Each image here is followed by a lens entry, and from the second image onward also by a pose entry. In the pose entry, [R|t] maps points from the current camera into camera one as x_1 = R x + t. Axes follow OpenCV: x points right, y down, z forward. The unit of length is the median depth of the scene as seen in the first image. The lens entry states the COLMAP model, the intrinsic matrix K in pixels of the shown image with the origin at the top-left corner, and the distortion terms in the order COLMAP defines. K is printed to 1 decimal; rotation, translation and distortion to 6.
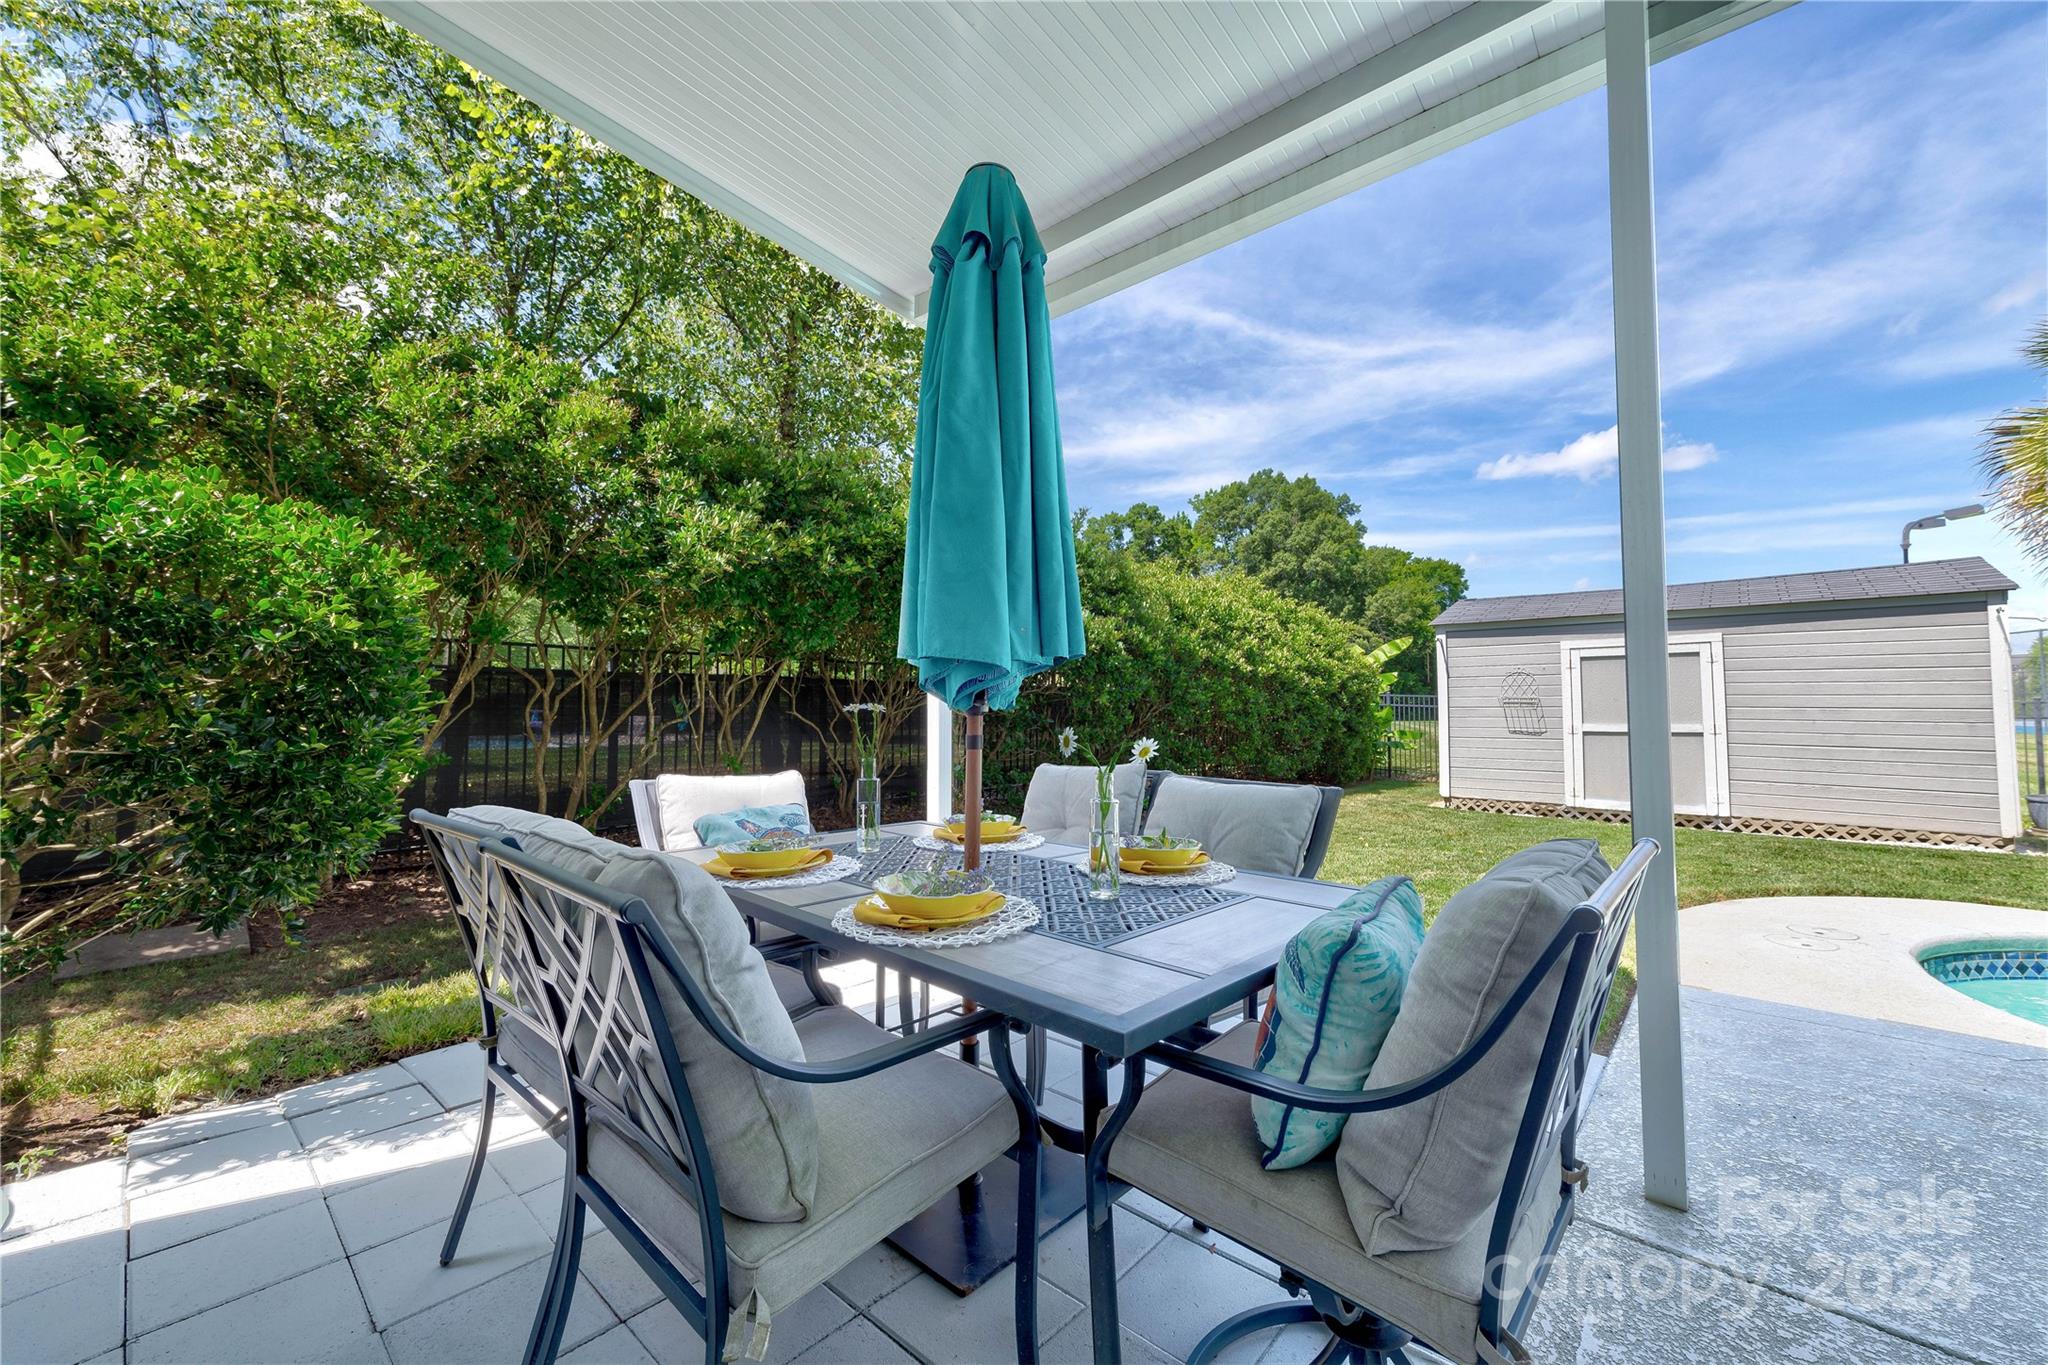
lens RADIAL K [[794.7, 0, 1020.8], [0, 794.7, 675.1], [0, 0, 1]] dist [-0.001643, -0.000115]
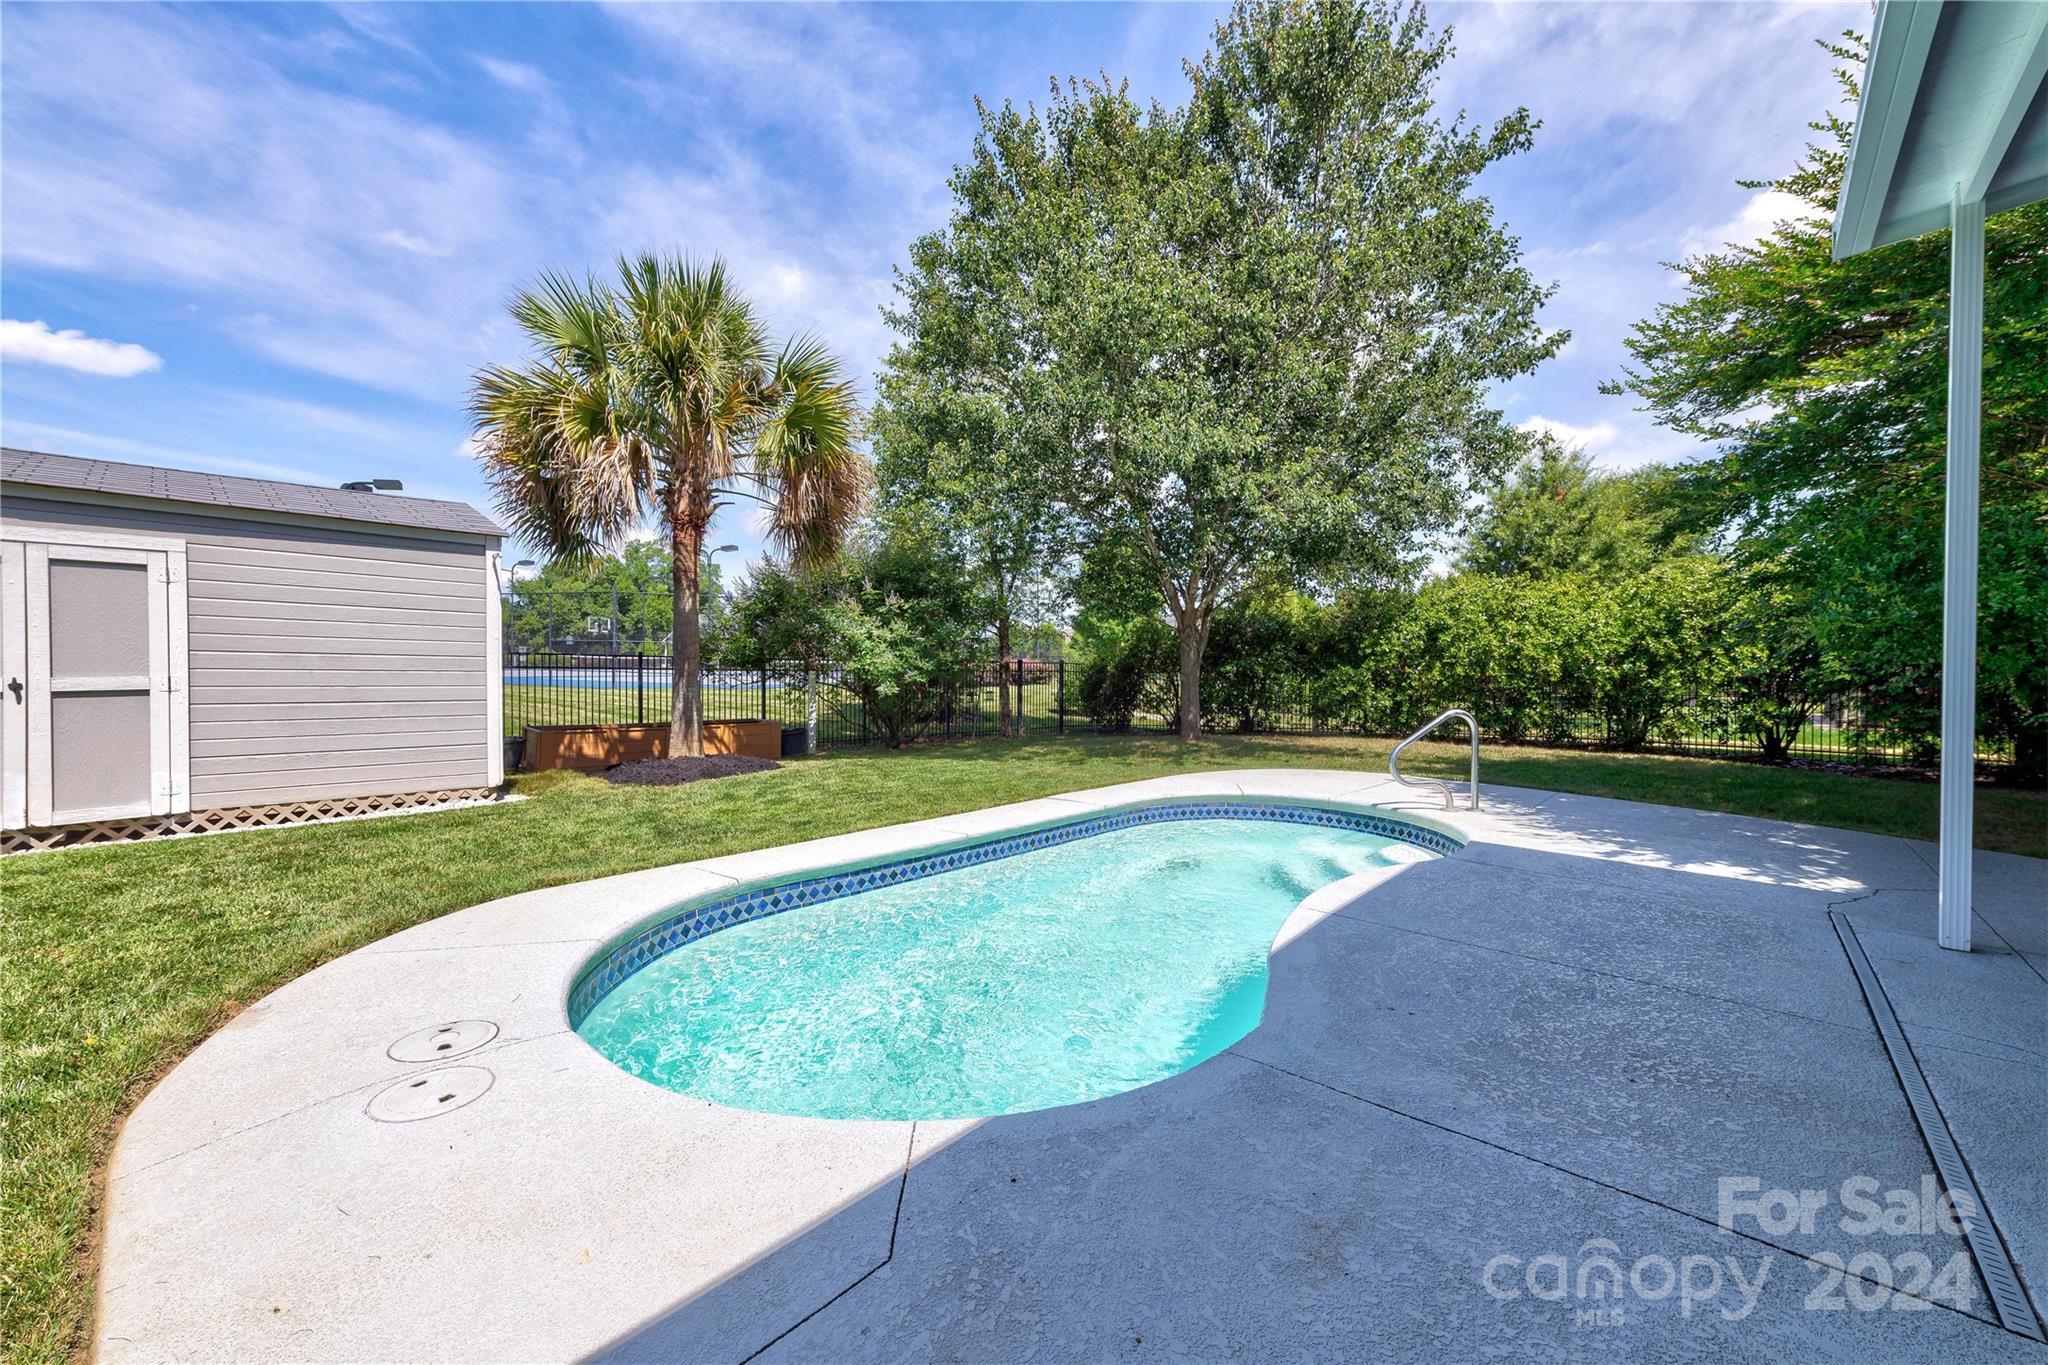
lens RADIAL K [[794.7, 0, 1020.2], [0, 794.7, 675.7], [0, 0, 1]] dist [-0.001643, -0.000115]
pose [[0.003610, -0.012172, 0.999919, 0.221867], [-0.050896, 0.998628, 0.012340, 0.017471], [-0.998697, -0.050937, 0.002986, 0.297803]]
